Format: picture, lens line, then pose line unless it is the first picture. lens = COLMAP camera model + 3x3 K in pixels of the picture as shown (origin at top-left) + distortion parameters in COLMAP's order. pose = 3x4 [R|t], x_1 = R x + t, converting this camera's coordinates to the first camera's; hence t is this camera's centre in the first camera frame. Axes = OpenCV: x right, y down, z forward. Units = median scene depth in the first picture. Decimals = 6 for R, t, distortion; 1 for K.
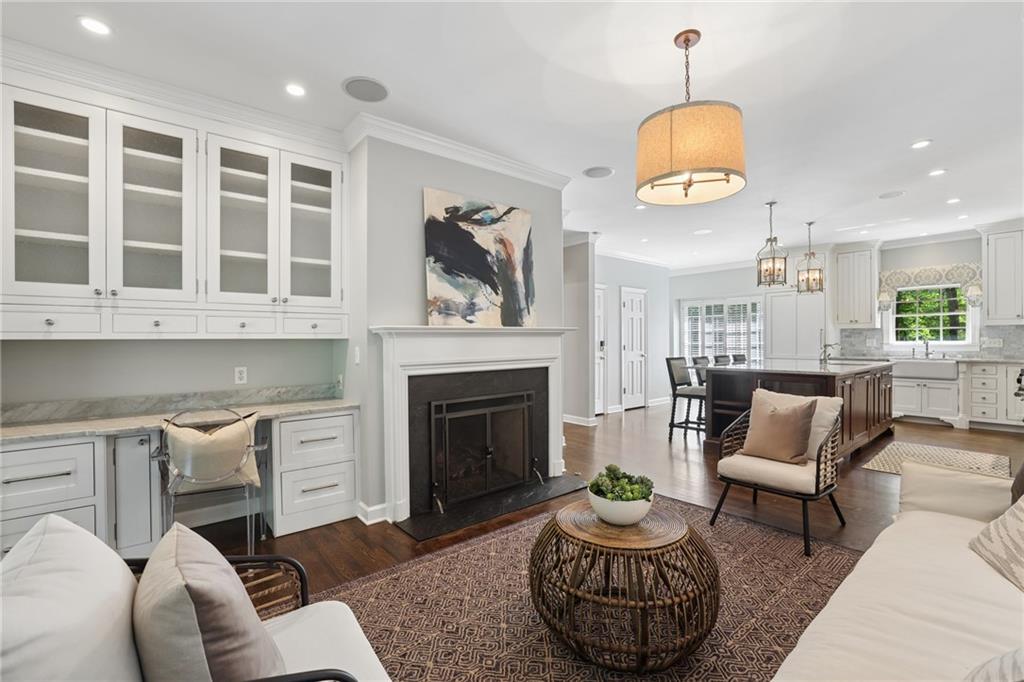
lens RADIAL K [[455.8, 0, 516.8], [0, 455.8, 338.4], [0, 0, 1]] dist [-0.026466, 0.000152]
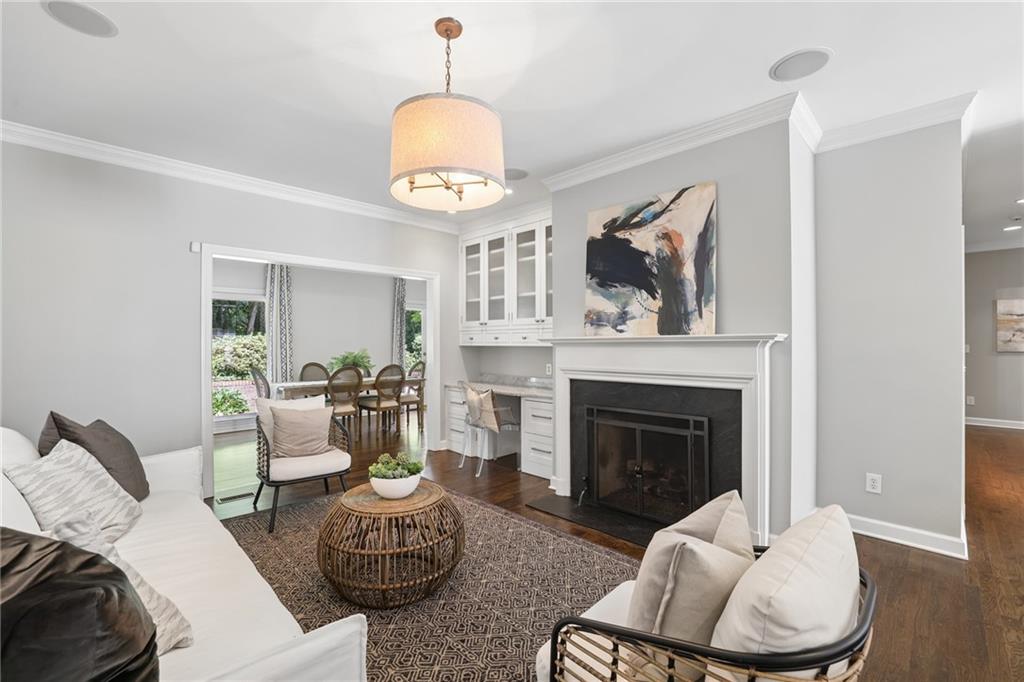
lens RADIAL K [[455.8, 0, 516.8], [0, 455.8, 338.4], [0, 0, 1]] dist [-0.026466, 0.000152]
pose [[0.072978, -0.001301, -0.997333, 0.819191], [0.004963, 0.999987, -0.000941, -0.020341], [0.997321, -0.004882, 0.072984, 0.669755]]
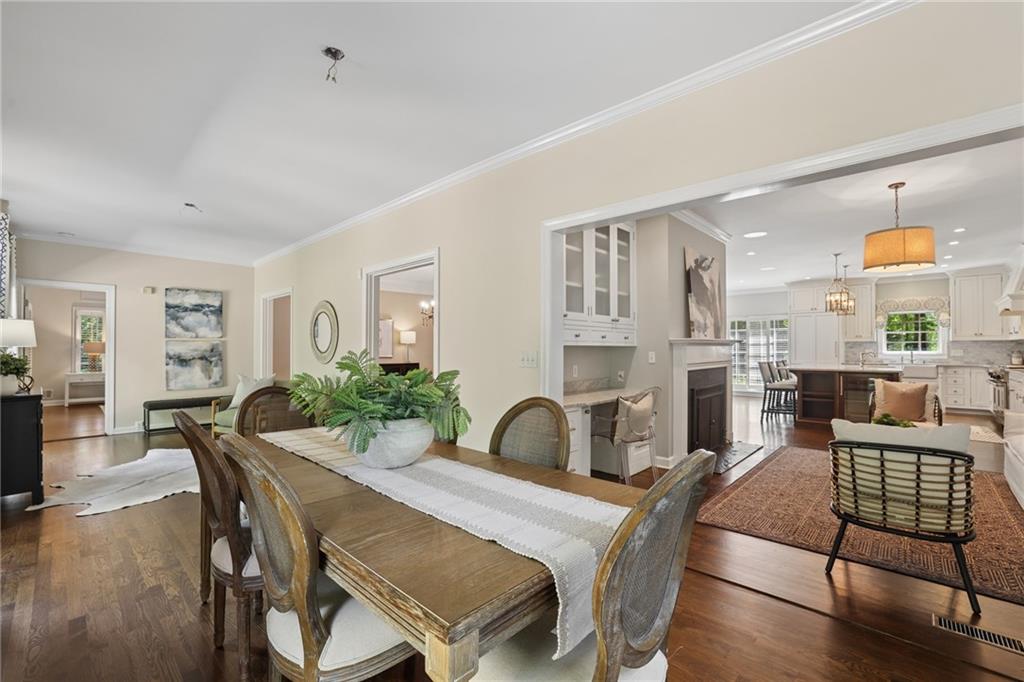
lens RADIAL K [[444.2, 0, 541.2], [0, 444.2, 341.0], [0, 0, 1]] dist [-0.001484, -0.000111]
pose [[0.986857, 0.011050, 0.161219, -0.824308], [-0.009109, 0.999877, -0.012775, 0.004176], [-0.161341, 0.011139, 0.986836, -0.336933]]
